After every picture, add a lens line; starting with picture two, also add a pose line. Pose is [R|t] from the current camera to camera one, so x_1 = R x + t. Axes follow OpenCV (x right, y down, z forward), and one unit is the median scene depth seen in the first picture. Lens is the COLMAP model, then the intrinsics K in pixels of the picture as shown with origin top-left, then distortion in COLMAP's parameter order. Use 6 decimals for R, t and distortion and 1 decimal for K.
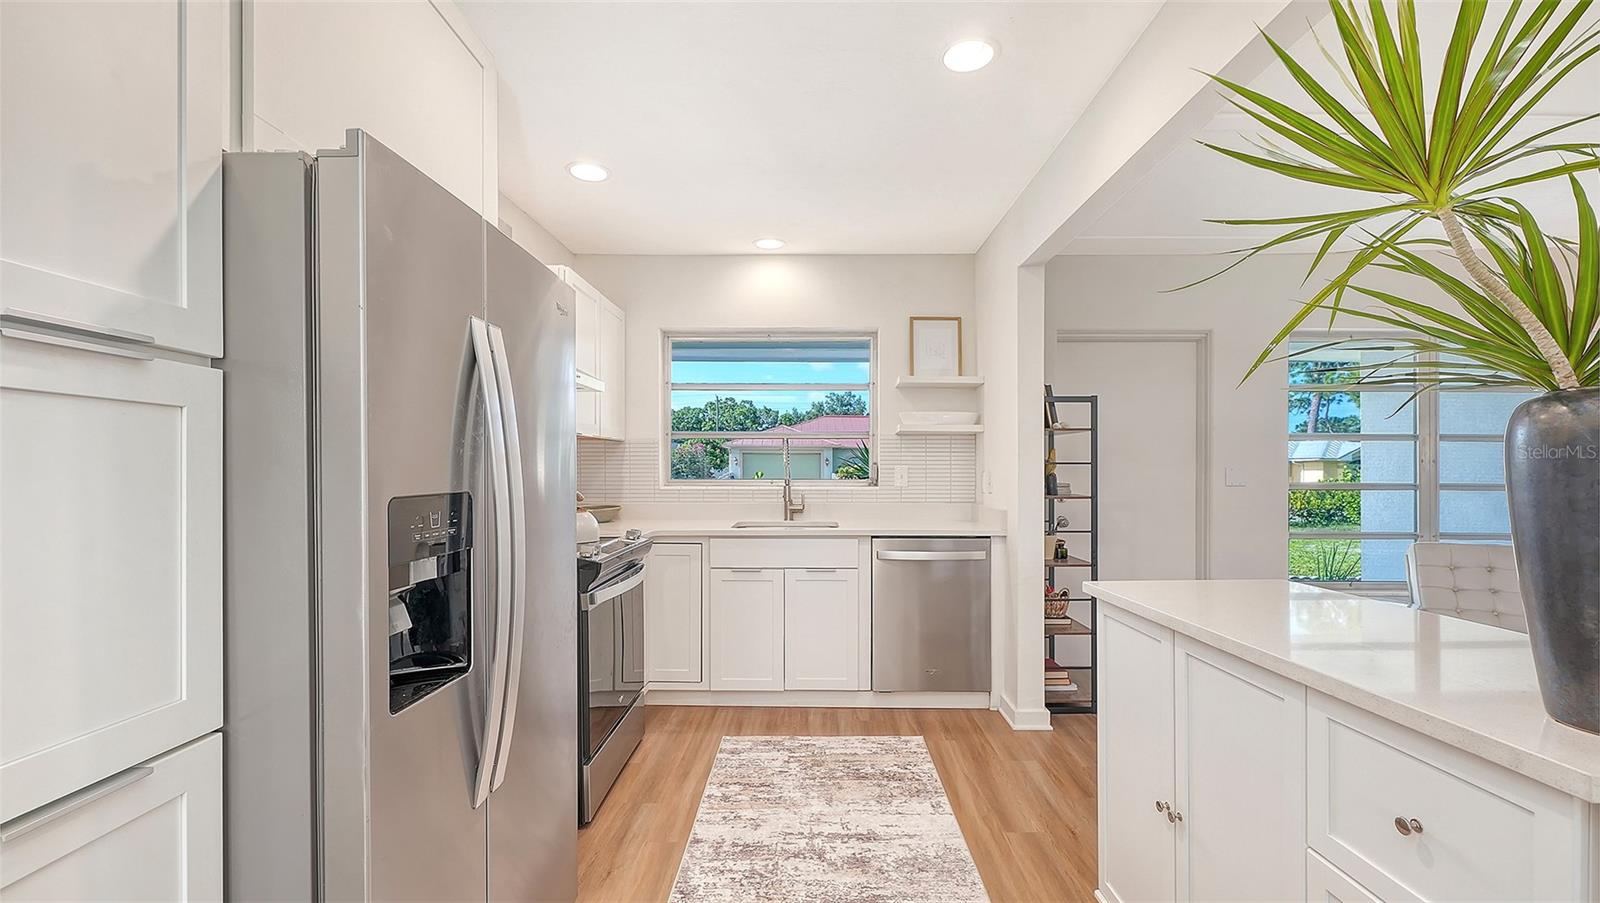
lens RADIAL K [[681.2, 0, 803.1], [0, 681.2, 463.4], [0, 0, 1]] dist [-0.021271, -0.000323]
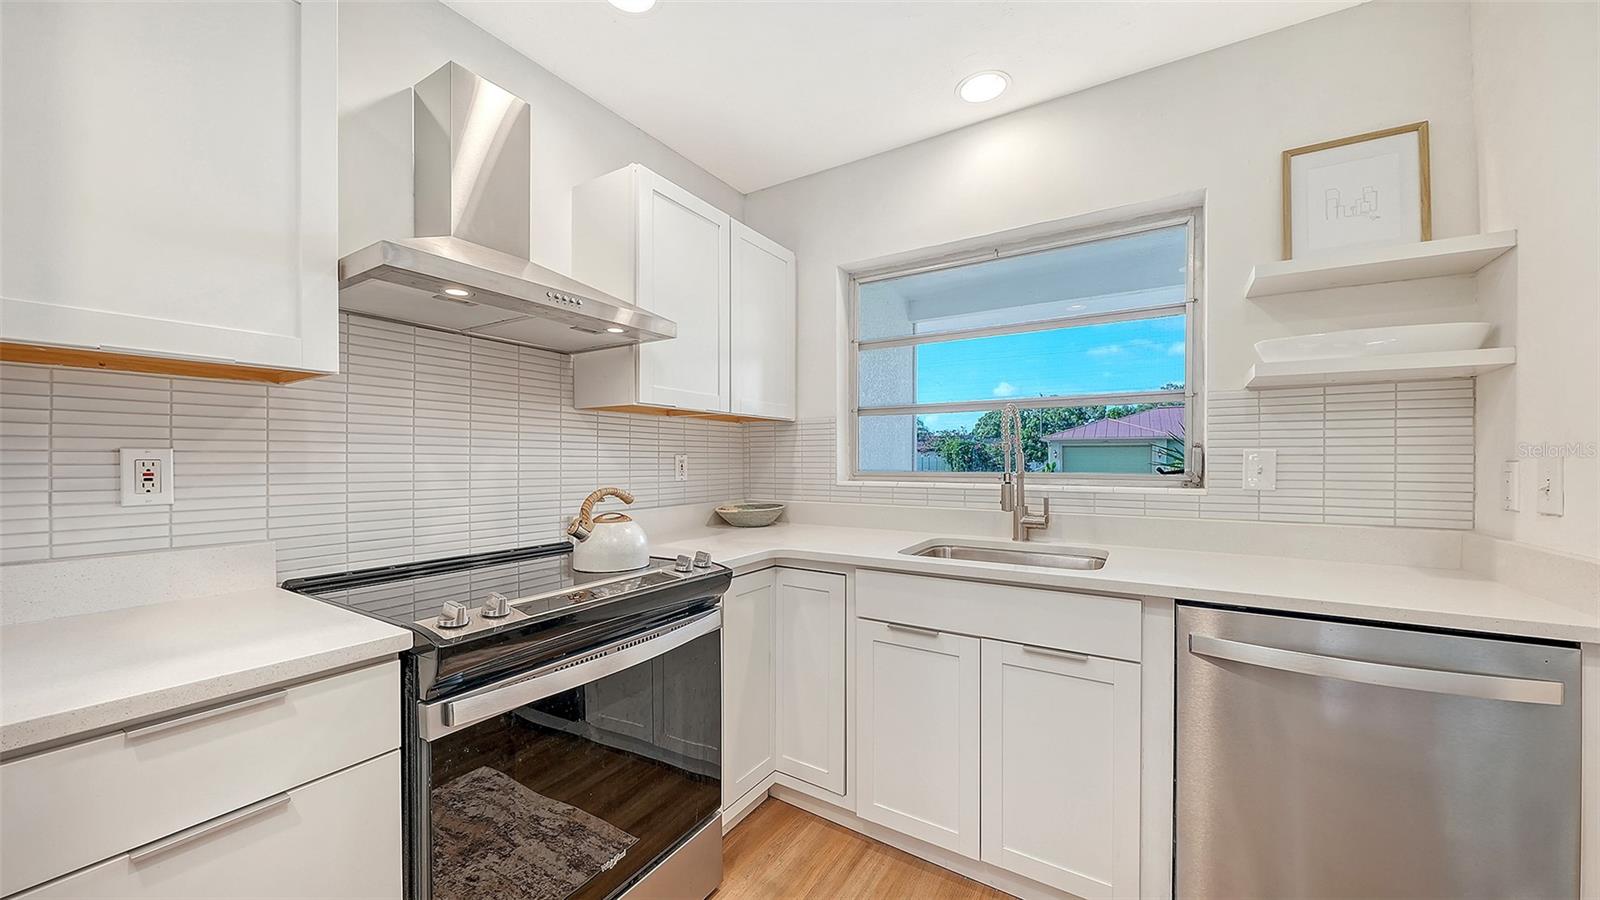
lens RADIAL K [[566.3, 0, 781.0], [0, 566.3, 463.4], [0, 0, 1]] dist [-0.004586, -0.000635]
pose [[0.848750, 0.002708, -0.528787, 0.065715], [0.003525, 0.999936, 0.010779, 0.008142], [0.528782, -0.011013, 0.848686, 0.463259]]
